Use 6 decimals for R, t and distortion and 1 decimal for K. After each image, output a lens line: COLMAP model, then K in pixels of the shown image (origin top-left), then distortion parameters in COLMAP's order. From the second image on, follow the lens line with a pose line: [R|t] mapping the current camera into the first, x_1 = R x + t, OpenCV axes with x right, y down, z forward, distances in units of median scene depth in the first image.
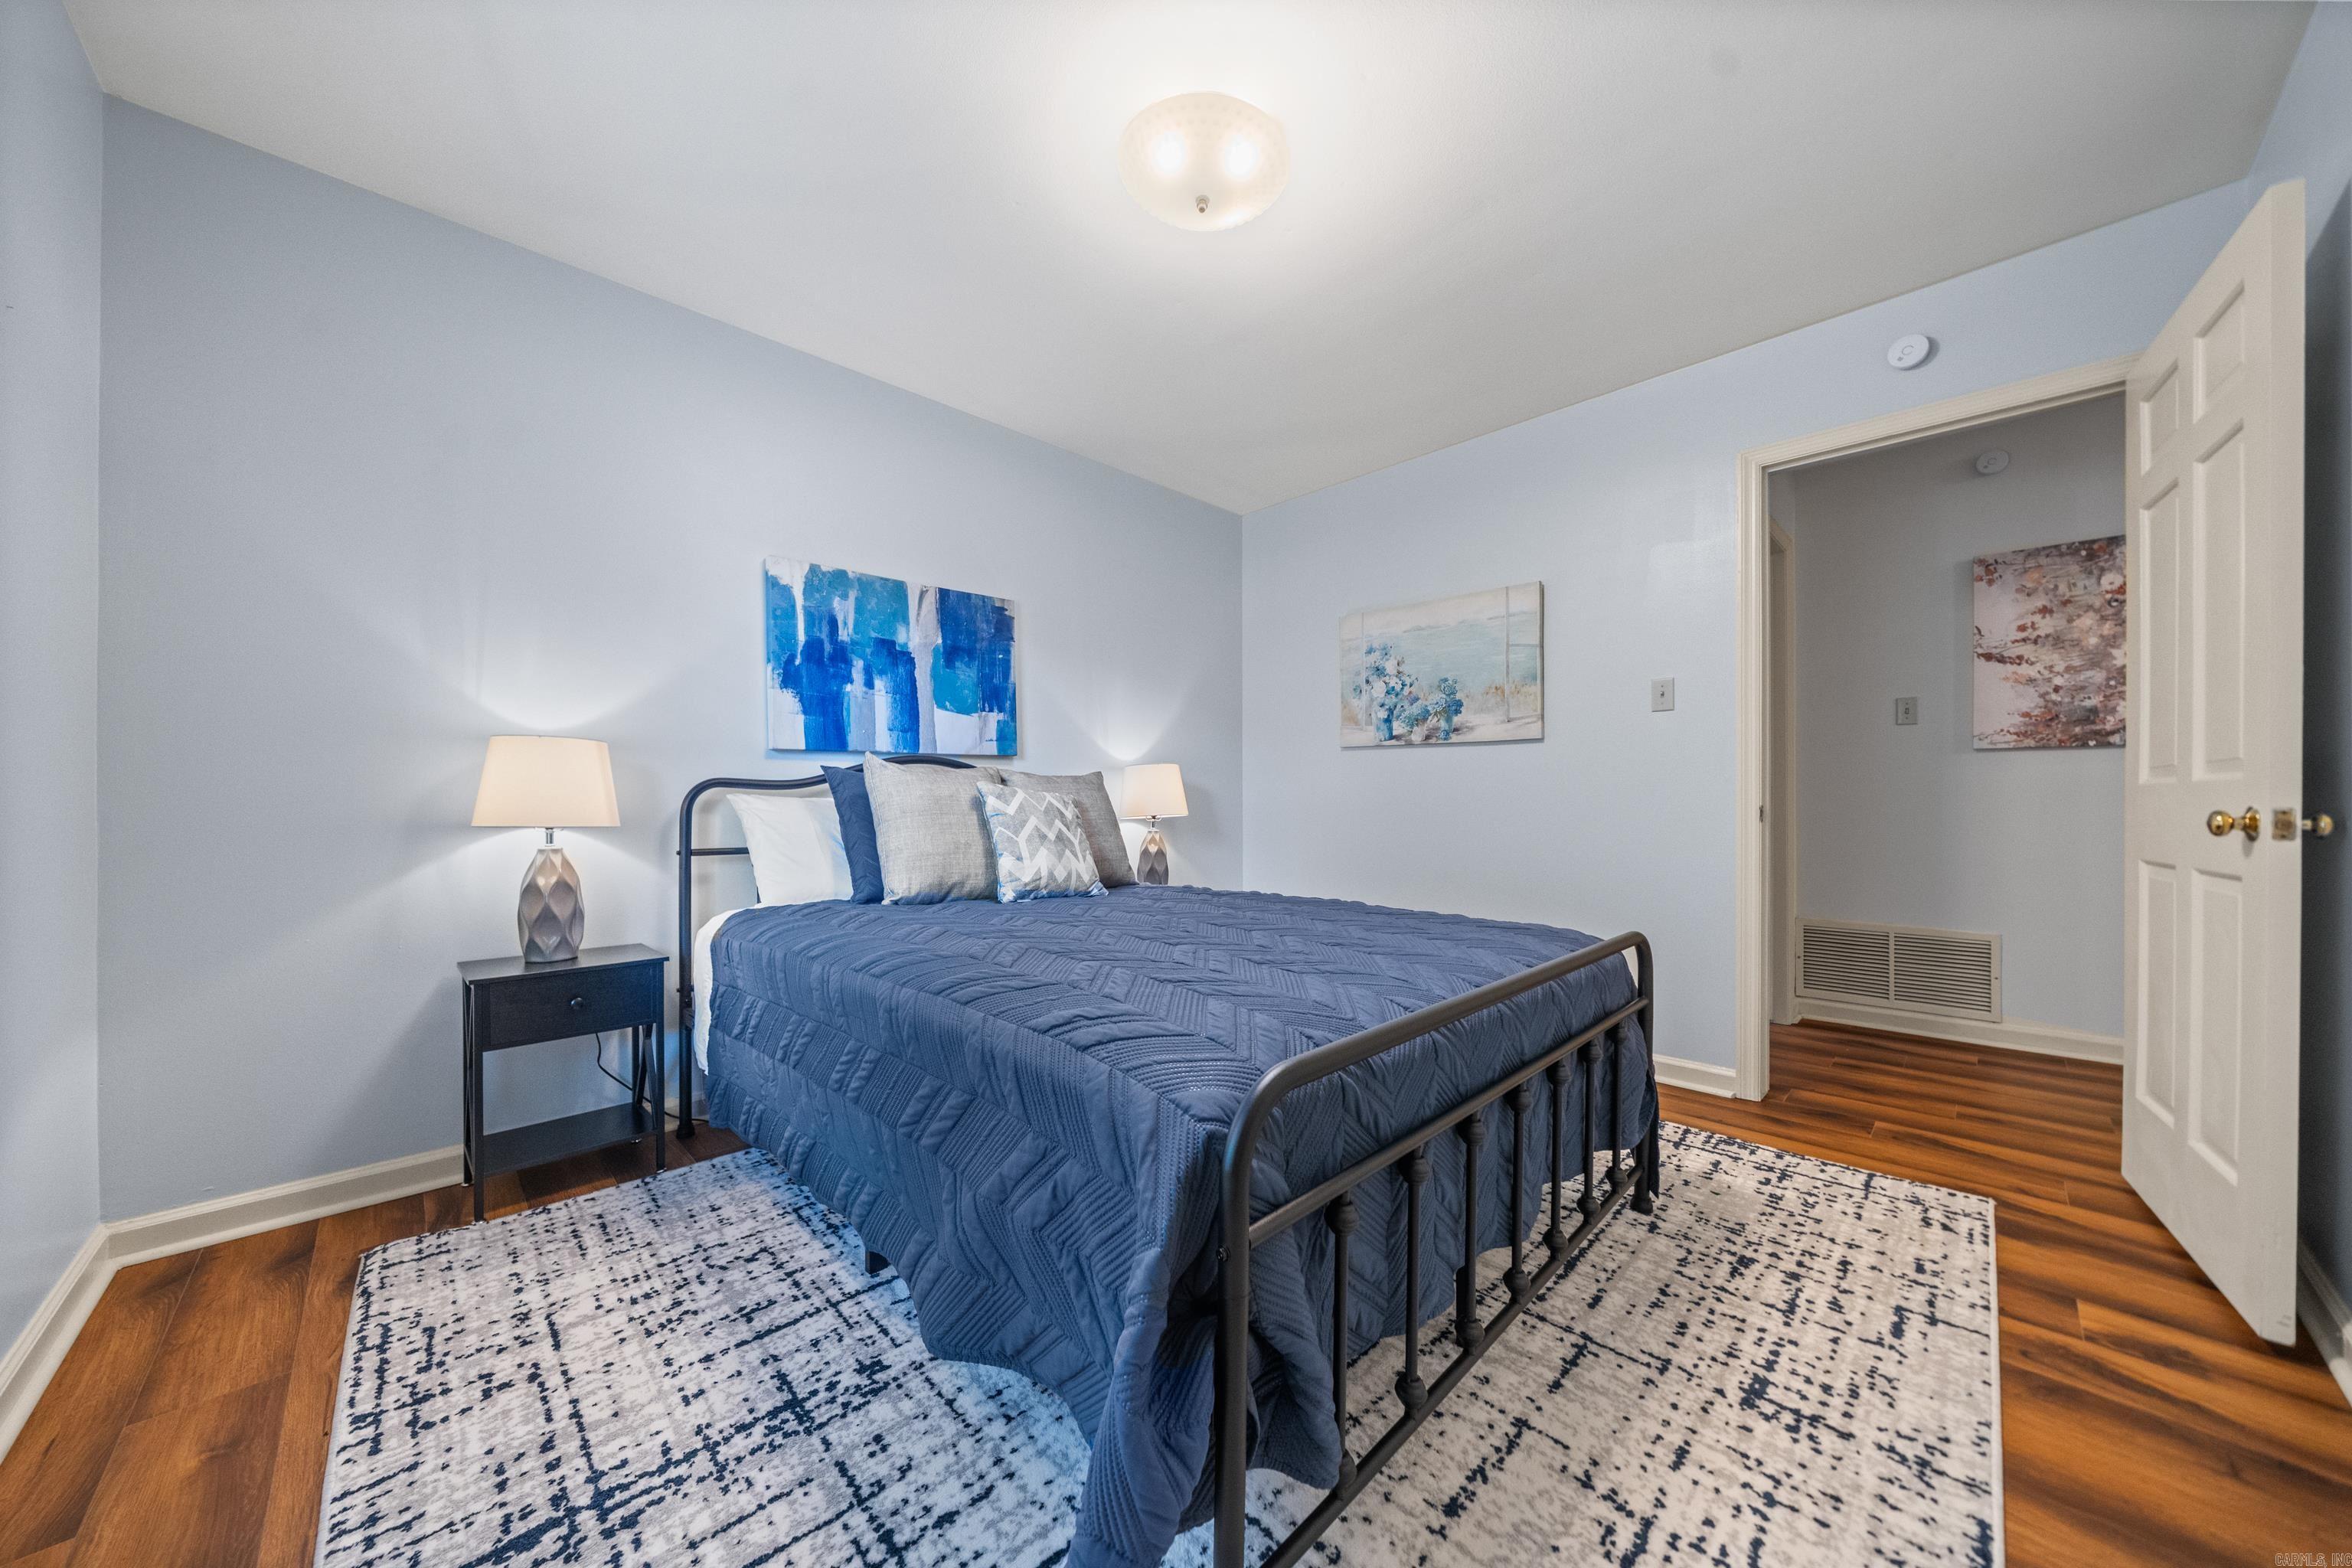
lens RADIAL K [[807.4, 0, 1177.5], [0, 807.4, 784.2], [0, 0, 1]] dist [-0.004229, 0.000087]
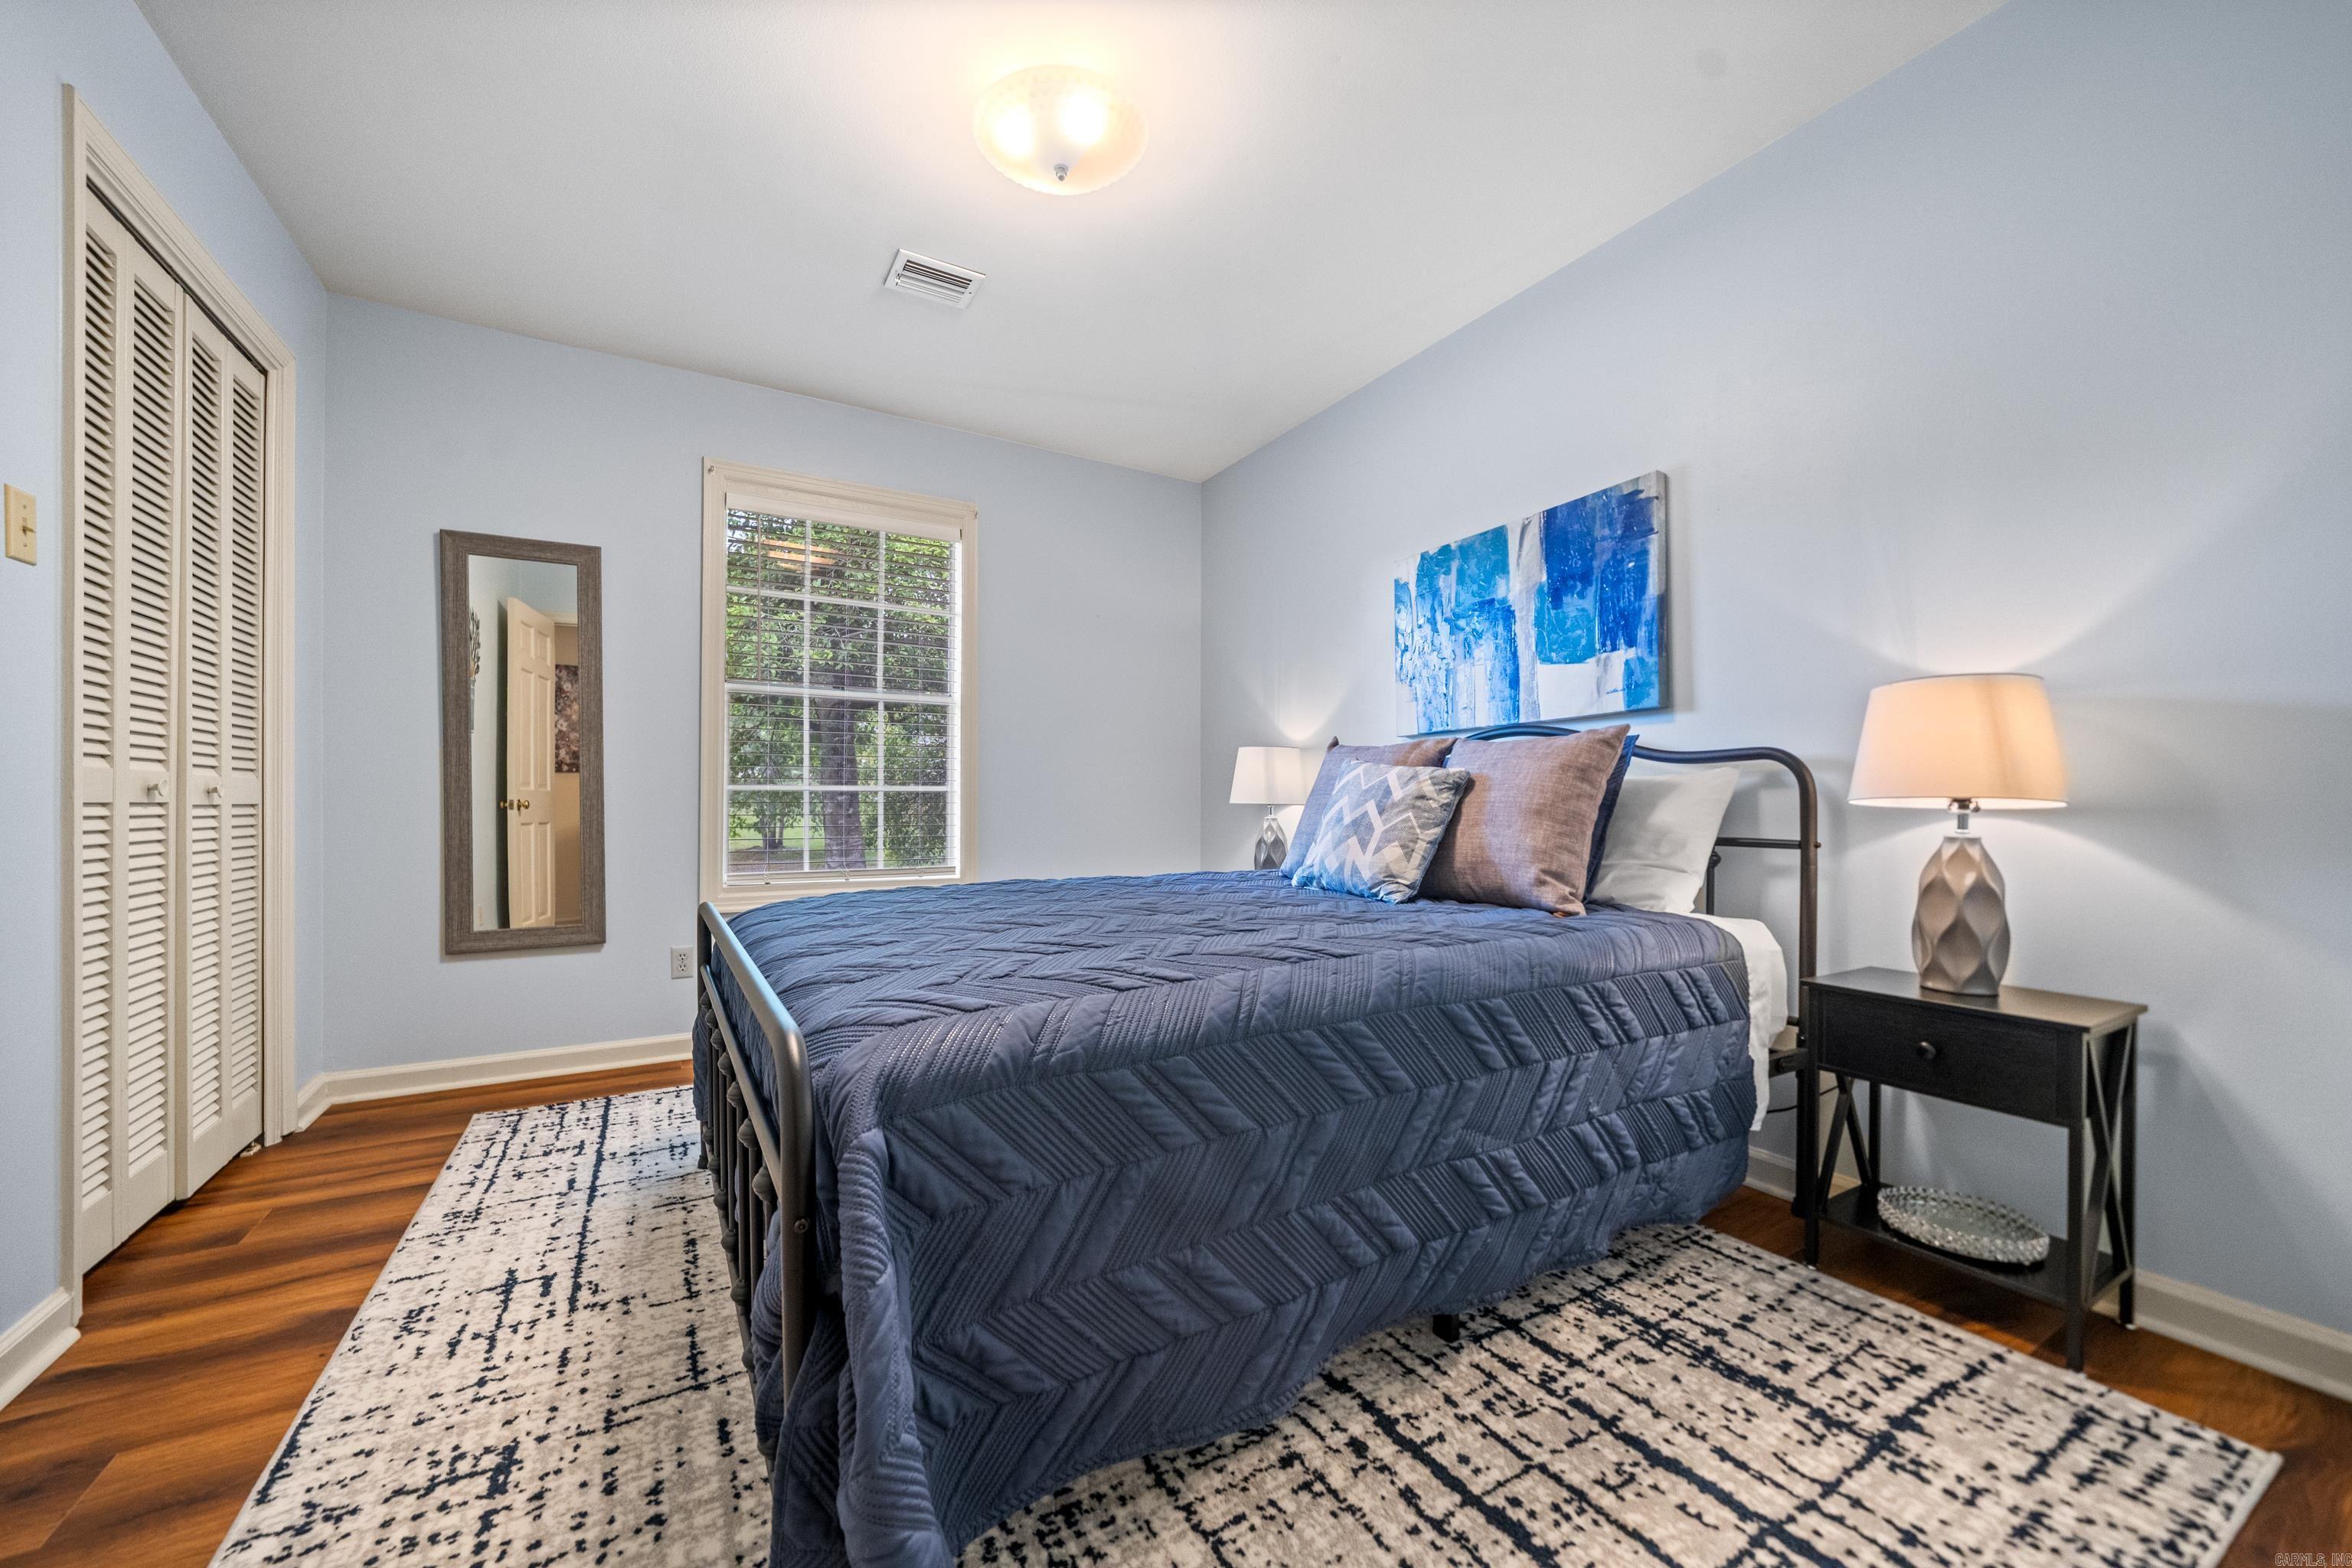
lens RADIAL K [[871.9, 0, 1180.6], [0, 871.9, 802.2], [0, 0, 1]] dist [-0.002603, 0.000126]
pose [[-0.243305, 0.007578, -0.969920, 0.840702], [0.033542, 0.999437, -0.000605, 0.043577], [0.969370, -0.032680, -0.243422, 1.140963]]
